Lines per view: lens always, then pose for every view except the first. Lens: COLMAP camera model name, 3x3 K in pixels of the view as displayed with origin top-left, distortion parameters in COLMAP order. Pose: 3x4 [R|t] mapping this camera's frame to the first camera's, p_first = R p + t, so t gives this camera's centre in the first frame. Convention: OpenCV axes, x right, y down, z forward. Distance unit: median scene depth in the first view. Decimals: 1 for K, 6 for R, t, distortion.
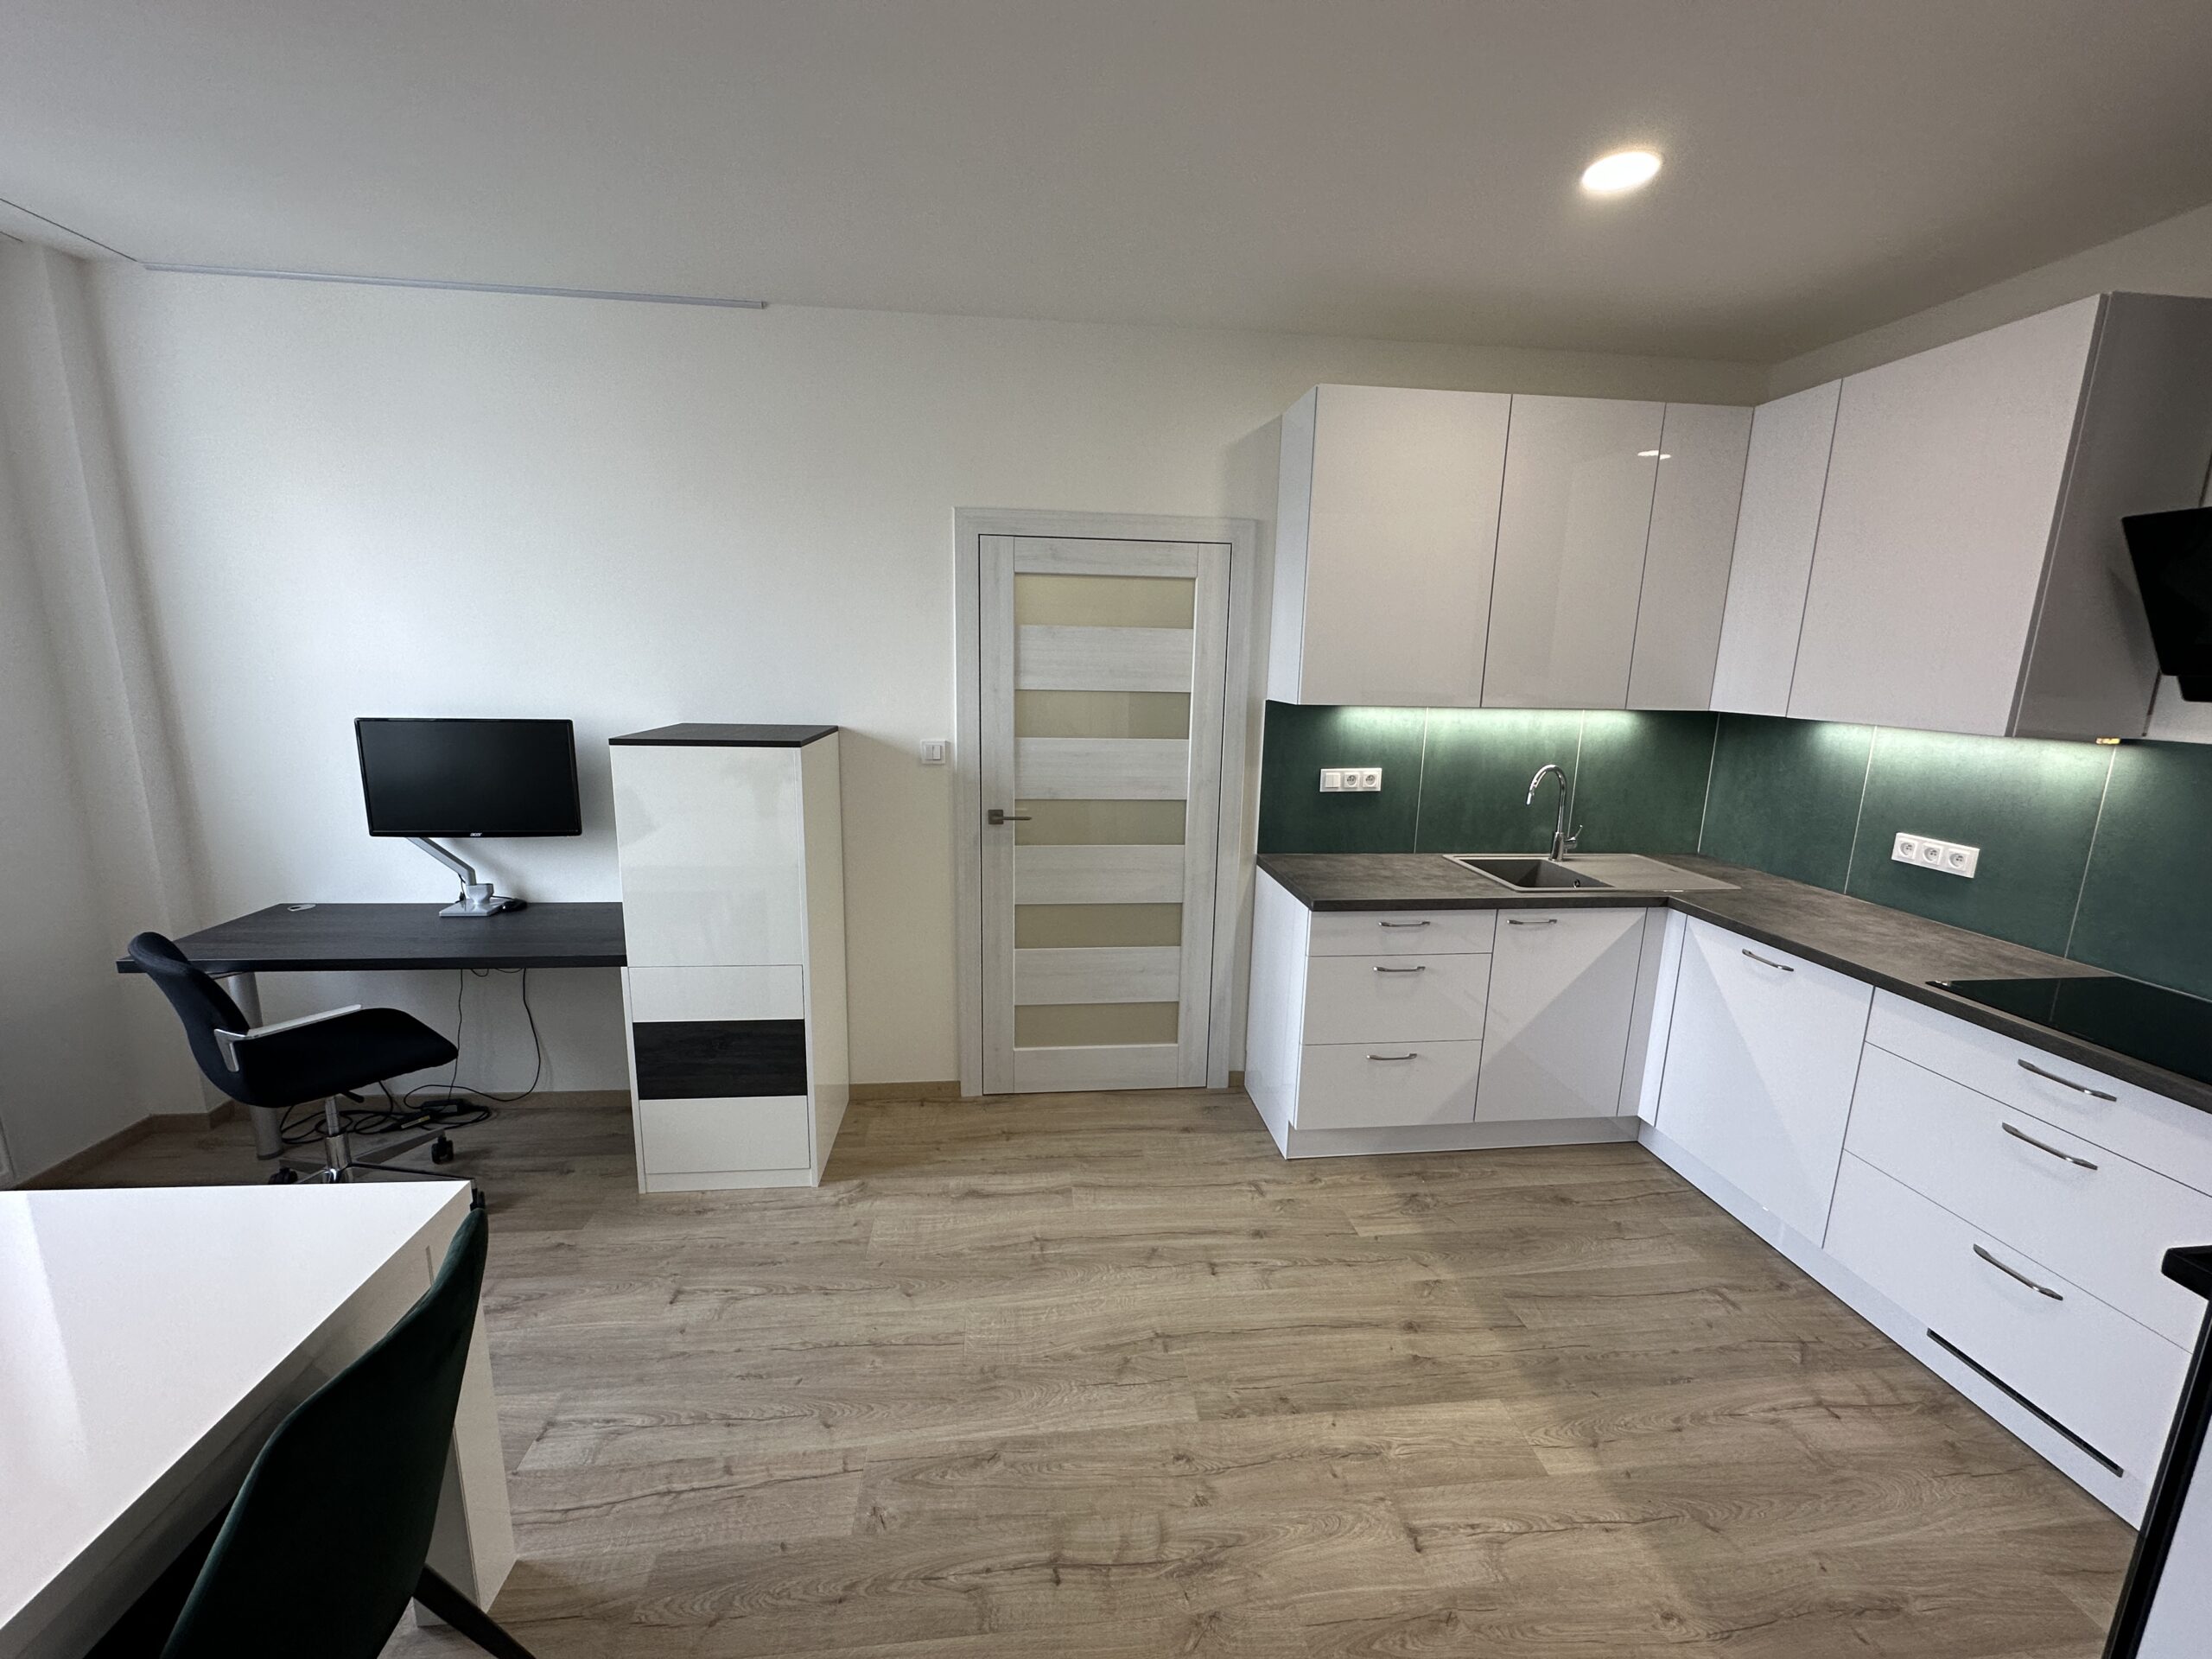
lens RADIAL K [[878.8, 0, 1107.4], [0, 878.8, 827.0], [0, 0, 1]] dist [-0.004055, -0.000133]
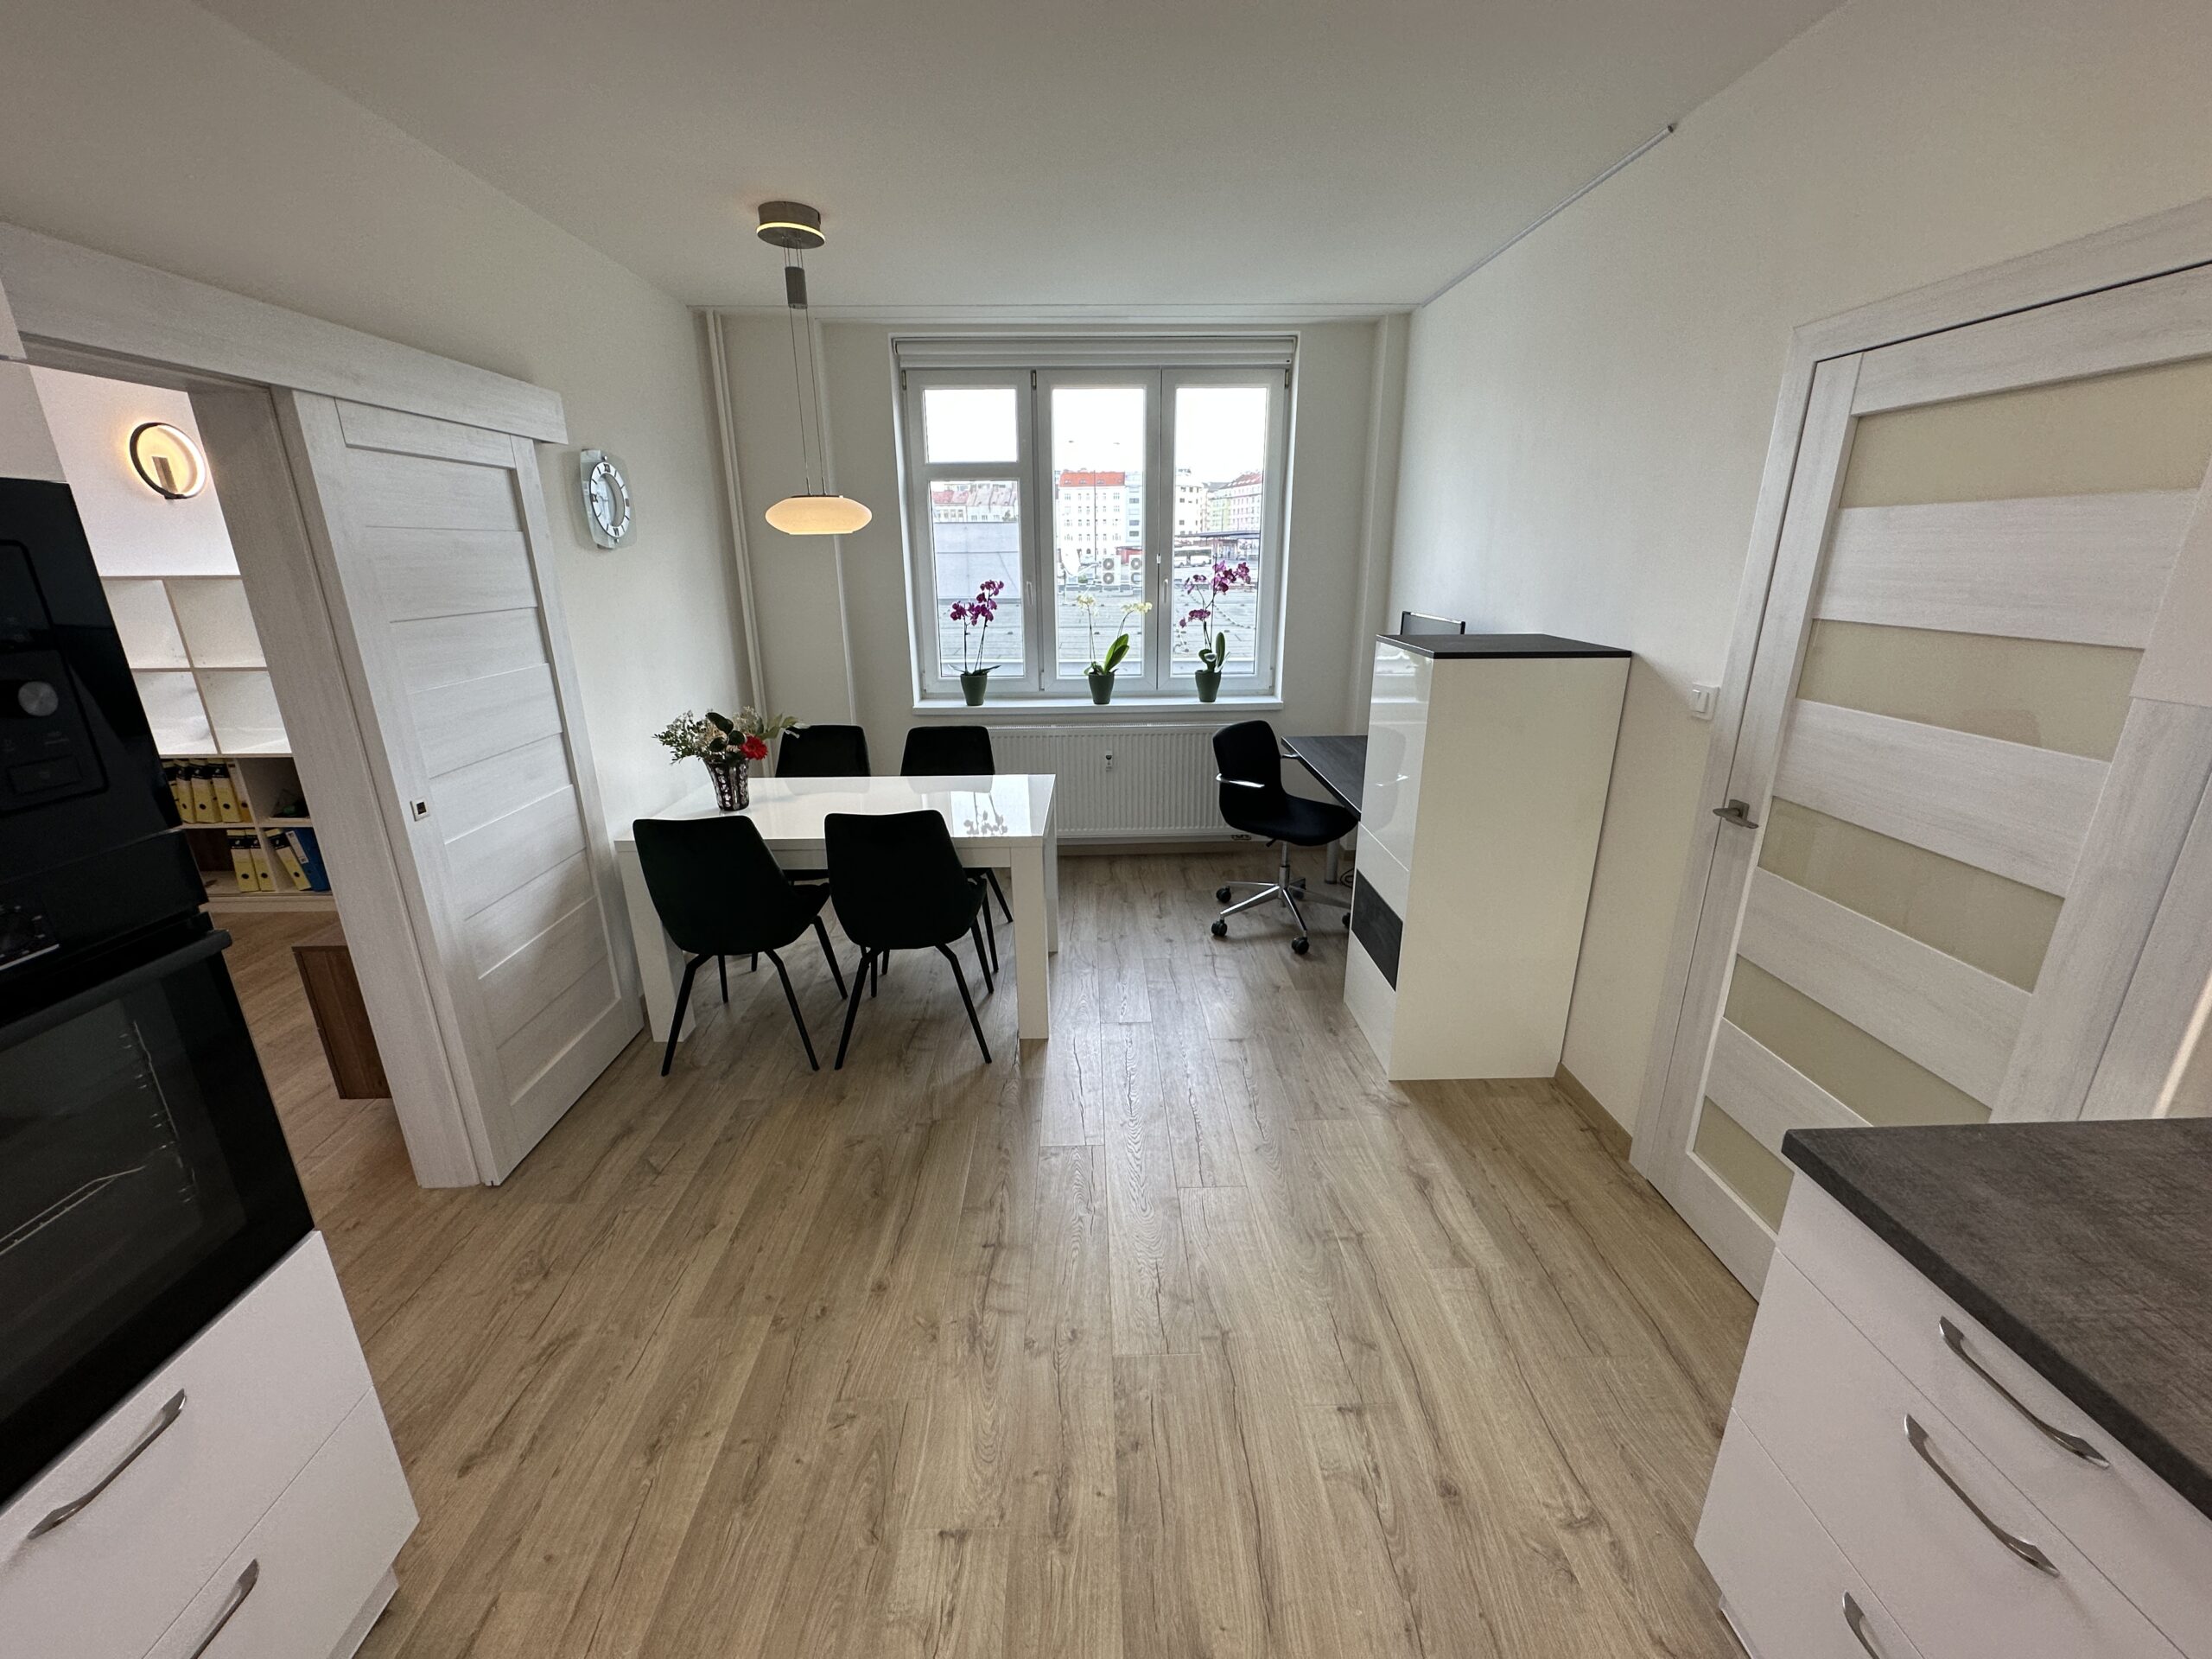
lens RADIAL K [[878.8, 0, 1103.9], [0, 878.8, 829.3], [0, 0, 1]] dist [-0.004055, -0.000133]
pose [[-0.087377, 0.281488, -0.955578, 0.797869], [-0.184246, 0.938131, 0.293196, -0.152969], [0.978989, 0.201680, -0.030108, 0.810754]]
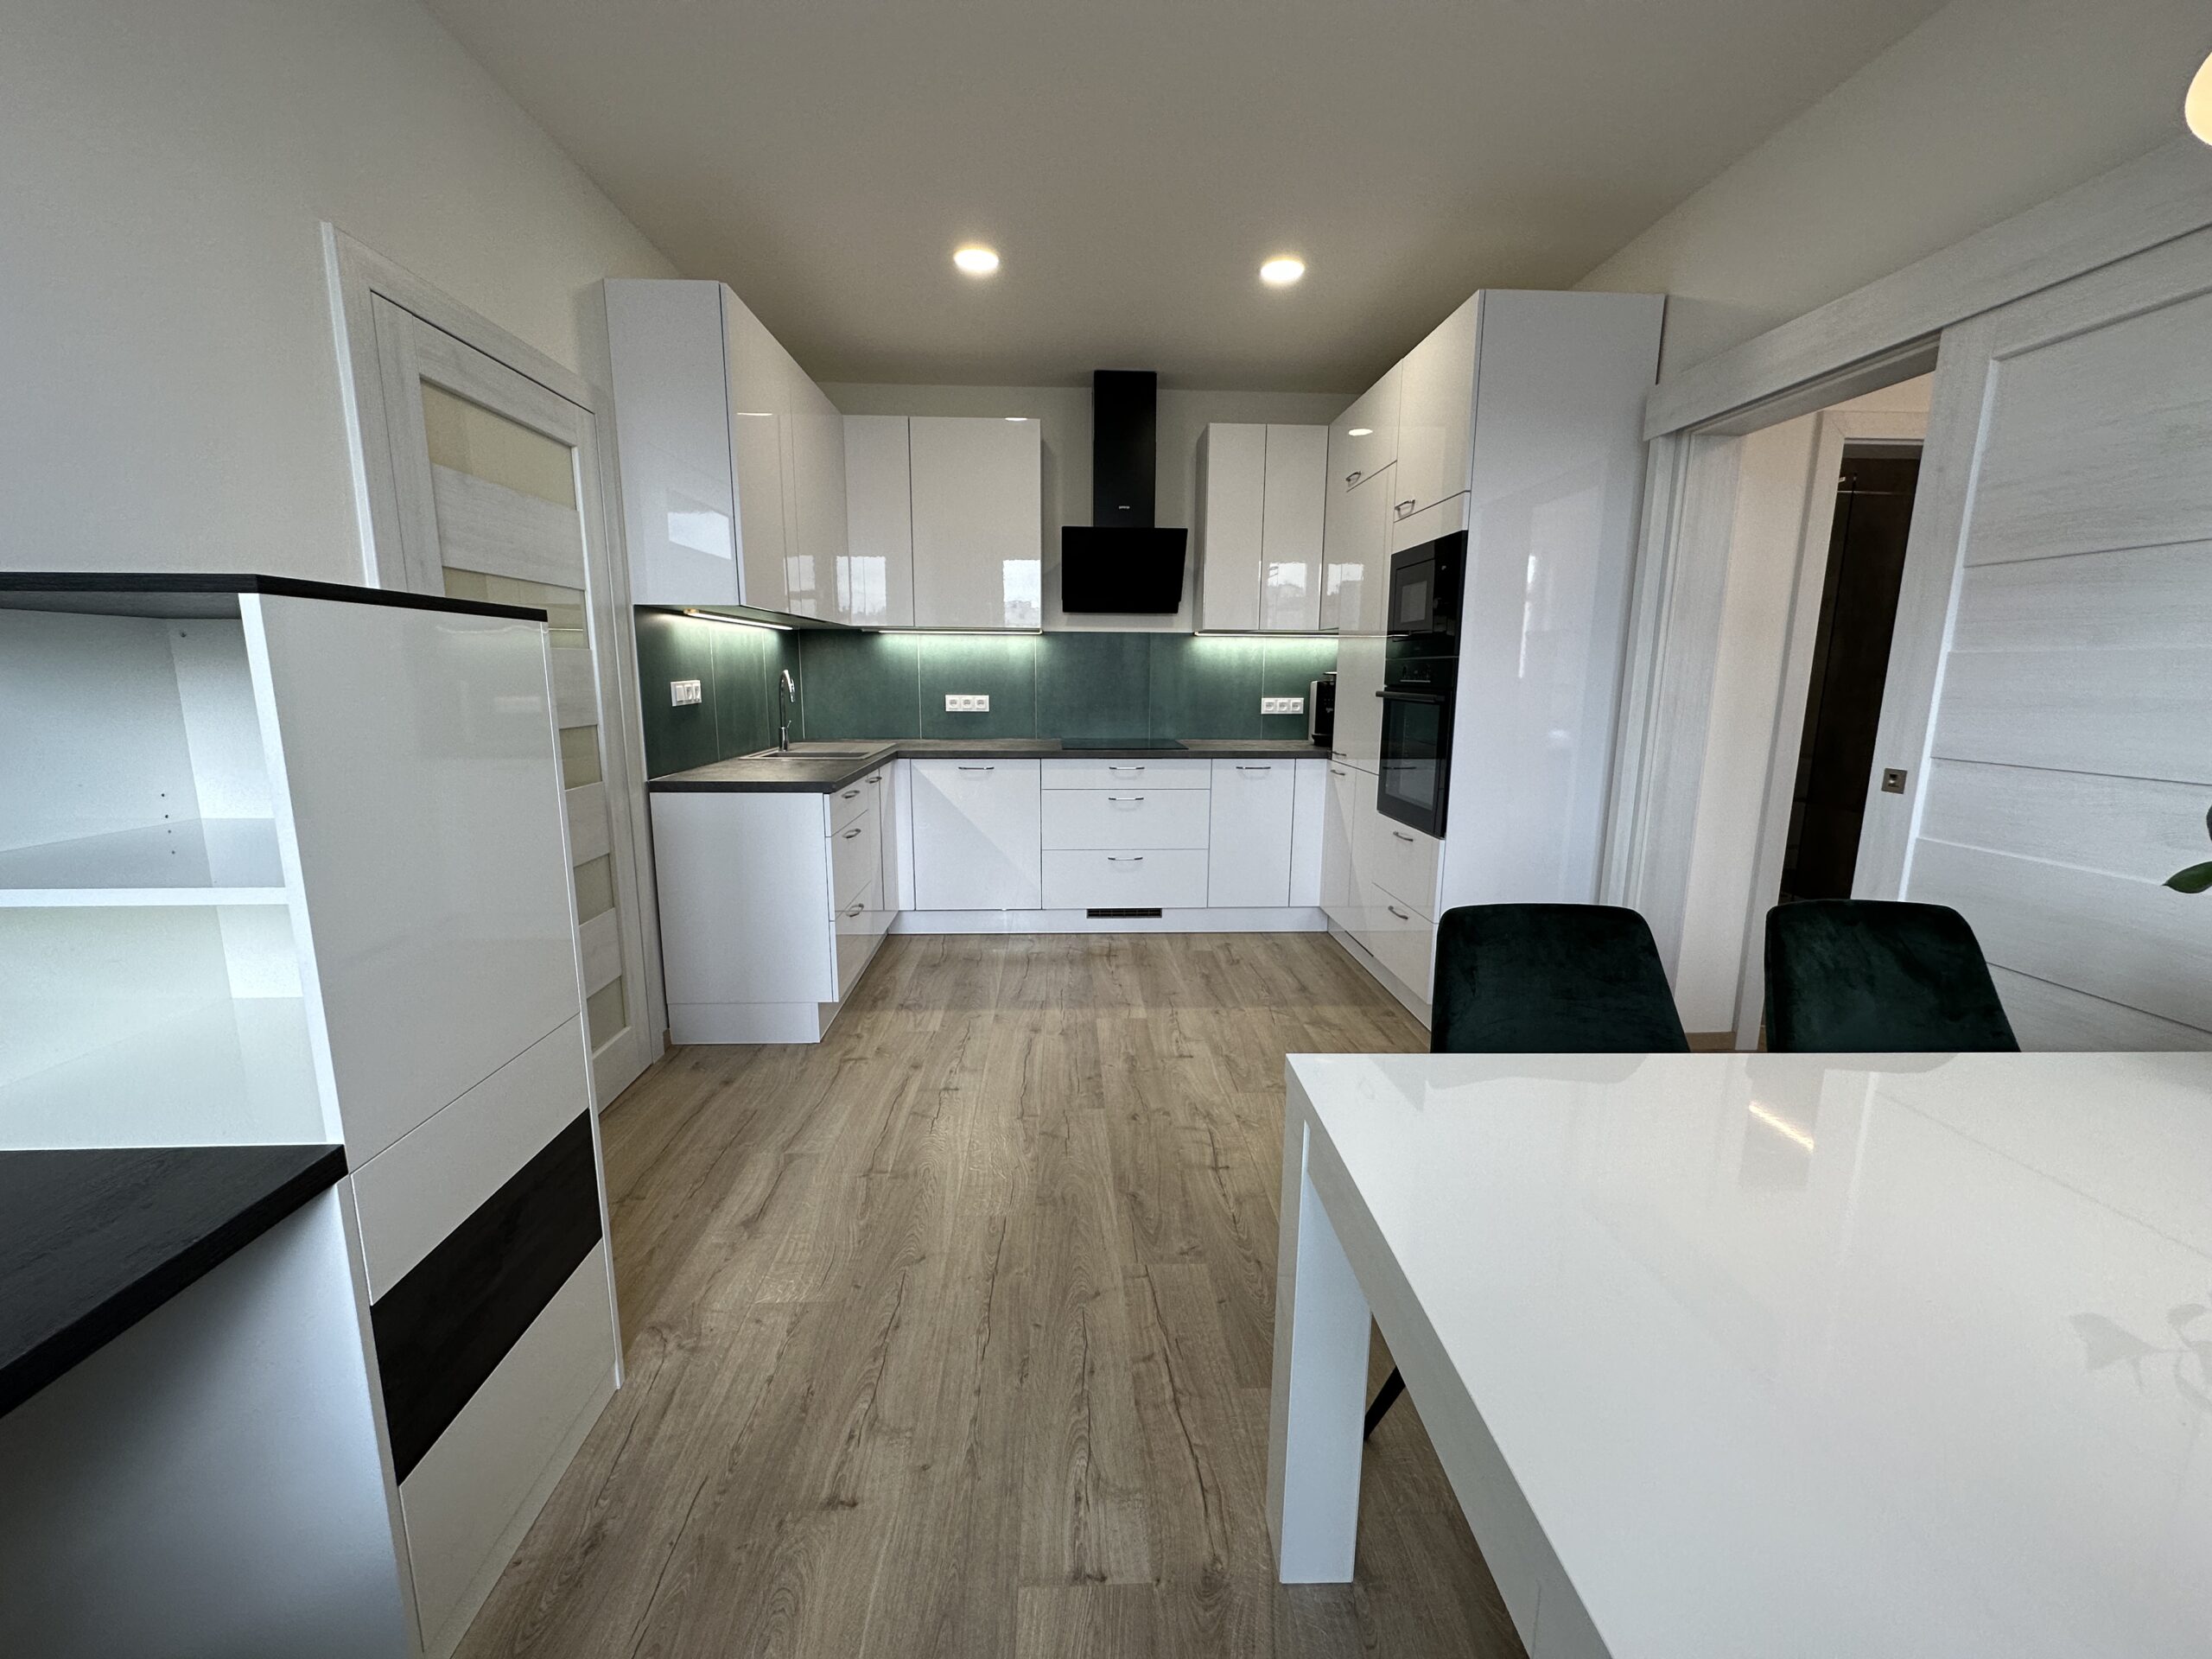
lens RADIAL K [[878.8, 0, 1098.7], [0, 878.8, 825.0], [0, 0, 1]] dist [-0.004055, -0.000133]
pose [[0.067331, -0.195139, 0.978462, -1.042386], [0.186879, 0.965798, 0.179753, -0.001574], [-0.980073, 0.170751, 0.101496, 0.714672]]
